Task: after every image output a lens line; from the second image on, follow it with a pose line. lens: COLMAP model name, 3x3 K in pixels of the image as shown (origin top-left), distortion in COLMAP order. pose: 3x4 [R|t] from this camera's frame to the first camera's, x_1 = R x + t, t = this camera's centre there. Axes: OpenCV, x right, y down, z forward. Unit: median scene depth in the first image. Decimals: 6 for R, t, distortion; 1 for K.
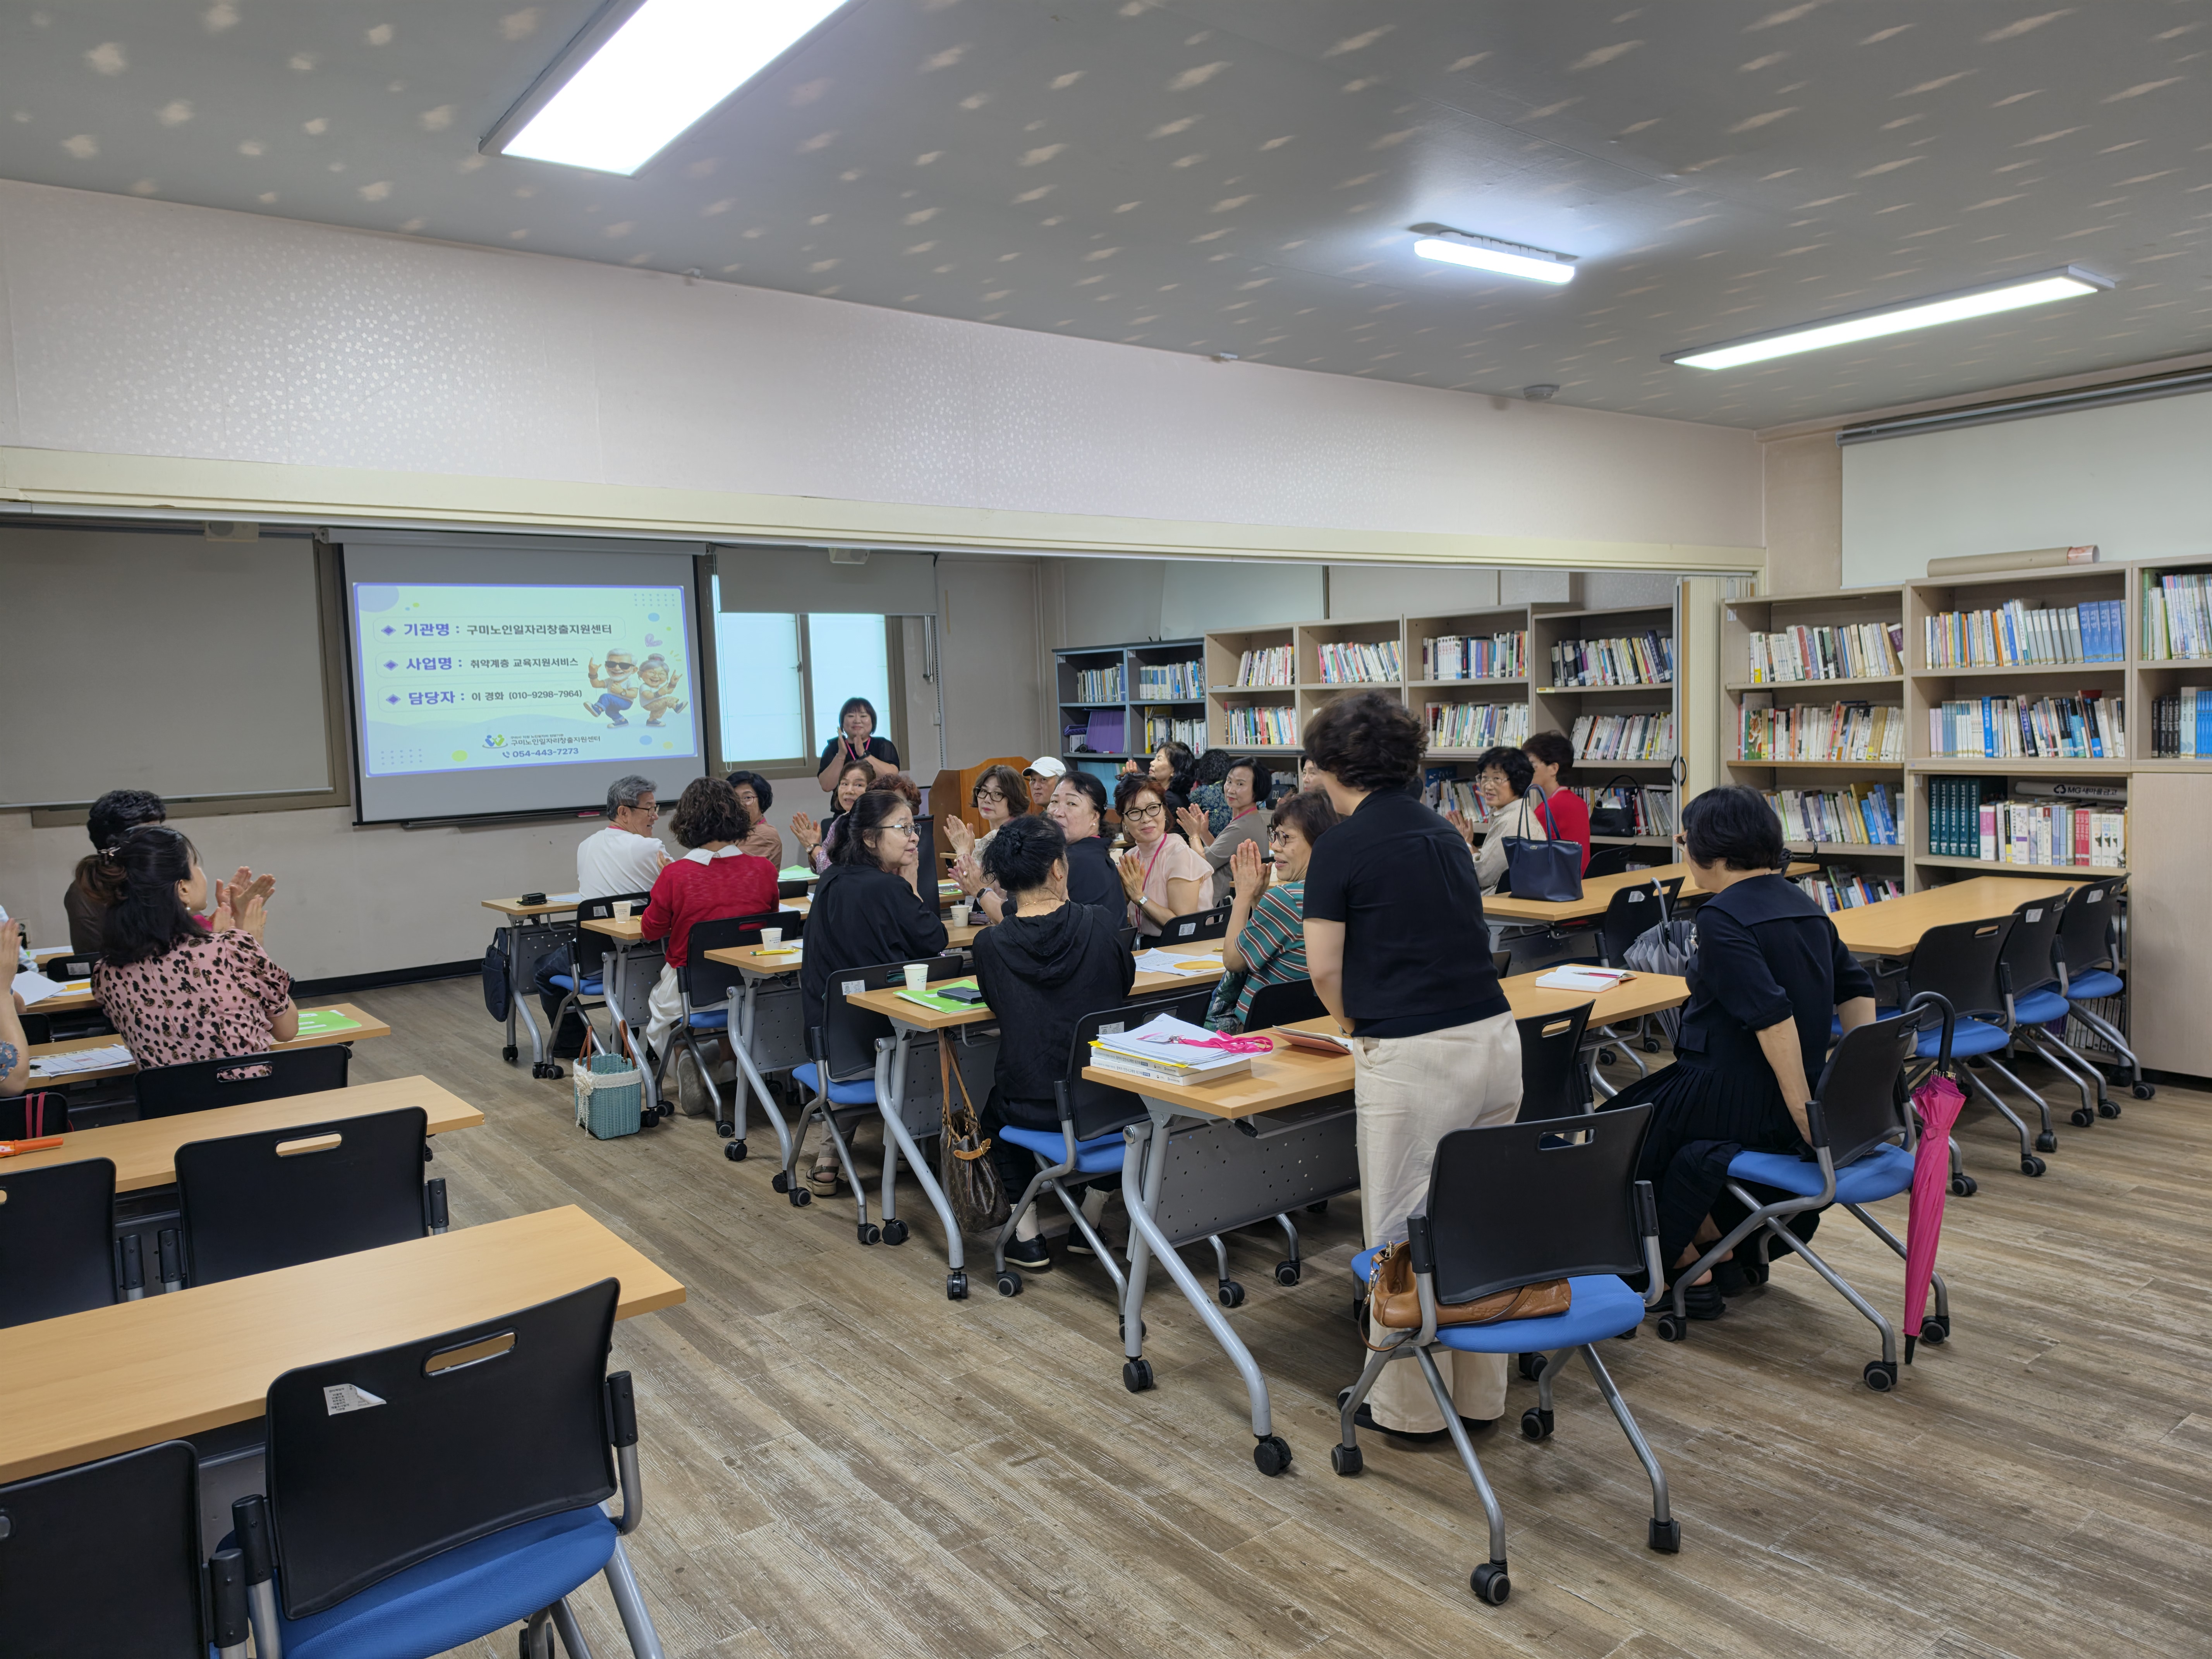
lens RADIAL K [[1499.7, 0, 1098.1], [0, 1499.7, 813.0], [0, 0, 1]] dist [0.161543, -0.264830]
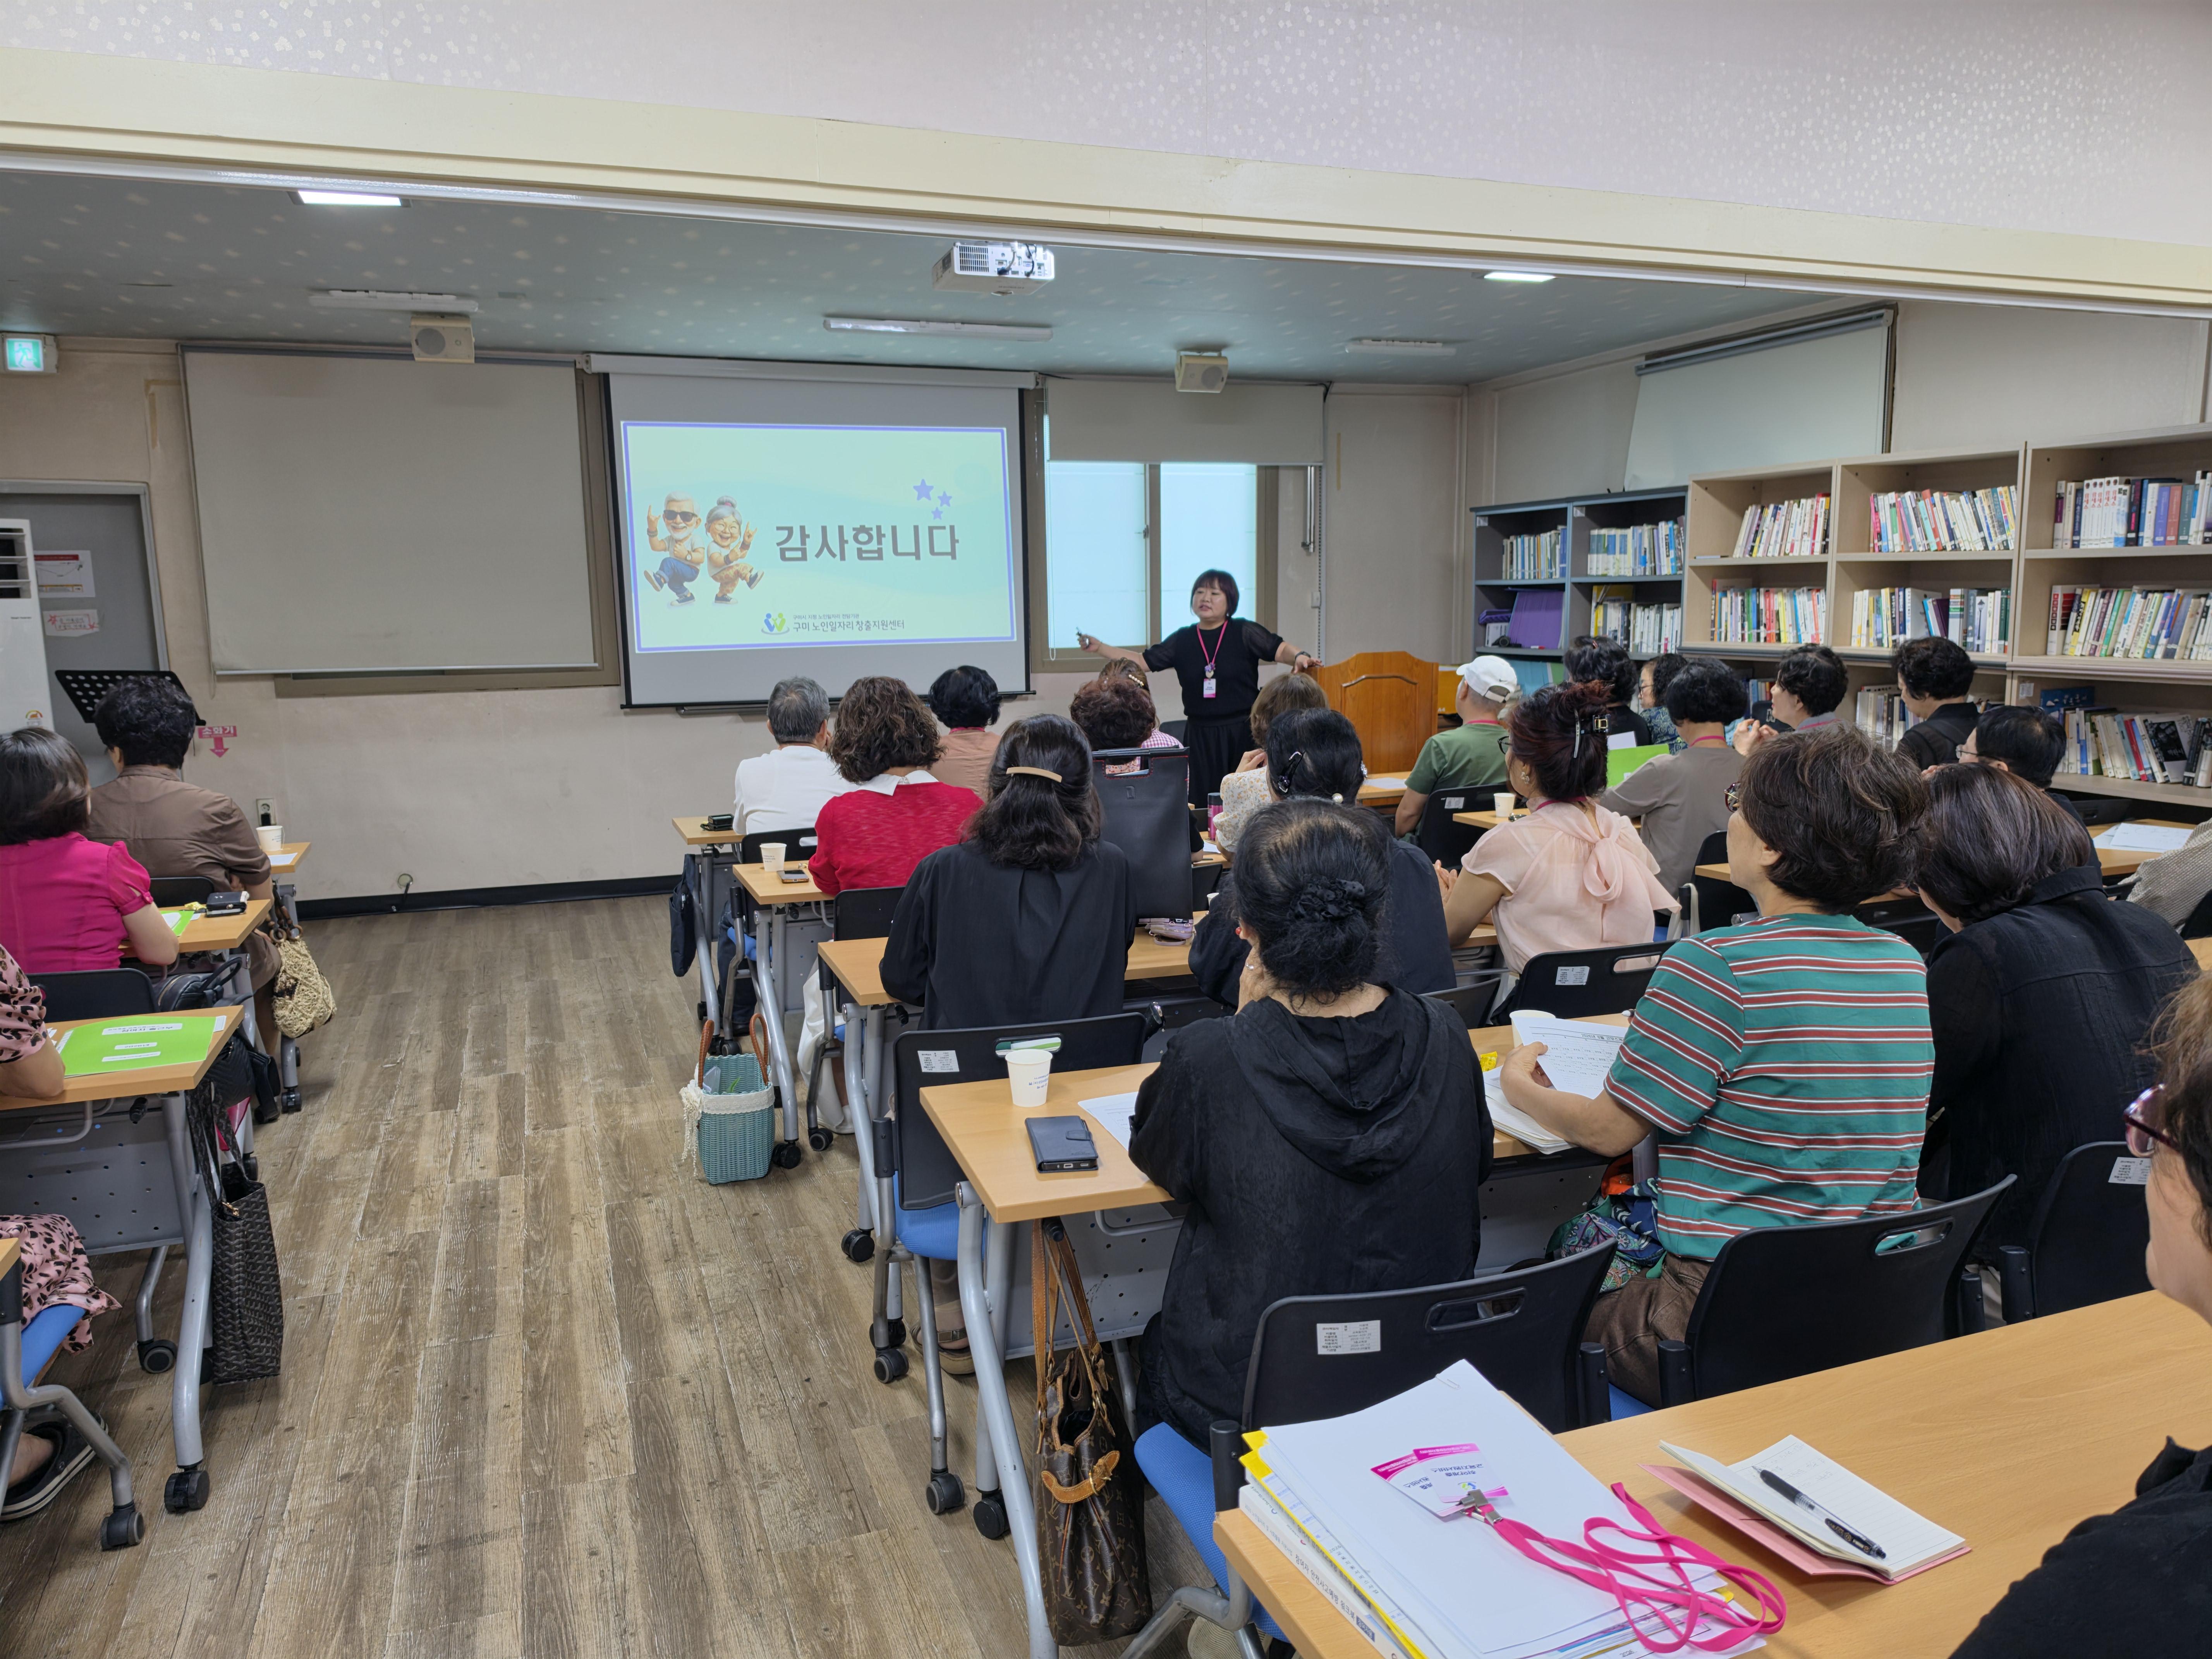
lens RADIAL K [[1532.6, 0, 1095.0], [0, 1532.6, 838.5], [0, 0, 1]] dist [0.085134, -0.119077]
pose [[0.957291, 0.065331, -0.281649, 0.026940], [-0.039806, 0.994641, 0.095417, -0.015493], [0.286373, -0.080130, 0.954762, 0.292534]]
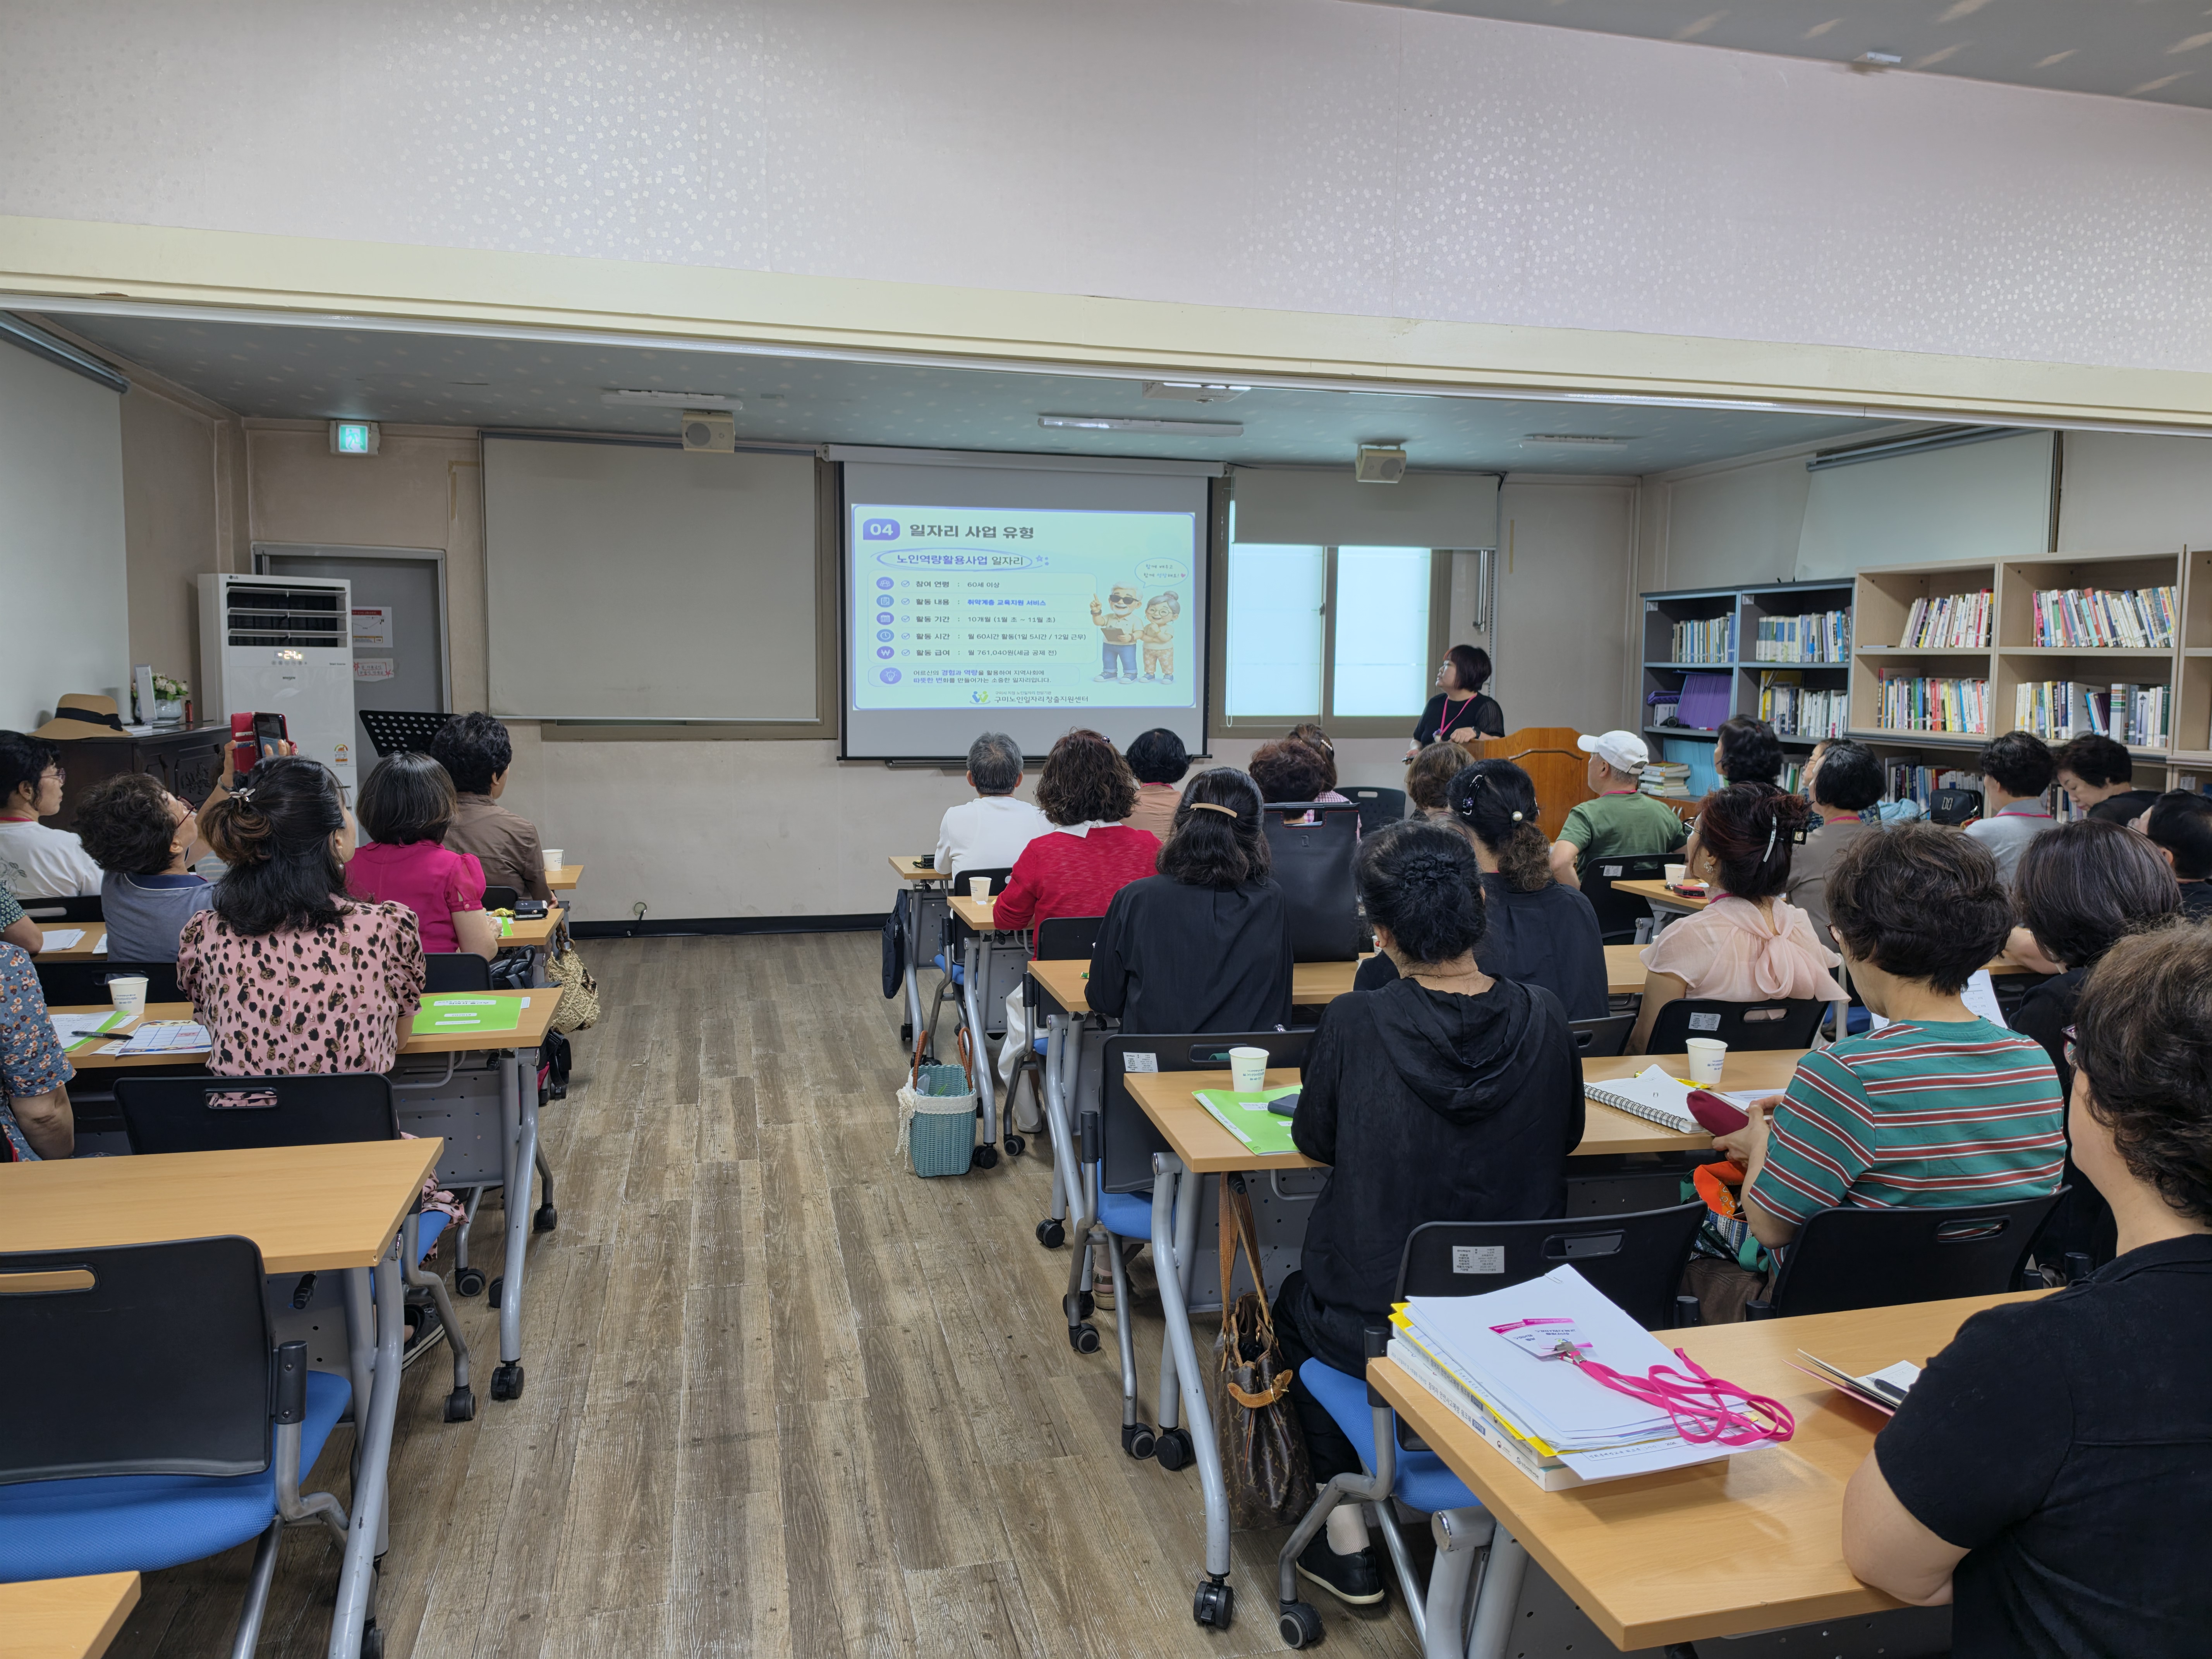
lens RADIAL K [[1524.9, 0, 1104.0], [0, 1524.9, 807.2], [0, 0, 1]] dist [0.092120, -0.120652]
pose [[0.920750, 0.079888, -0.381888, 0.040990], [-0.071214, 0.996781, 0.036818, -0.011374], [0.383600, -0.006704, 0.923475, 0.228835]]
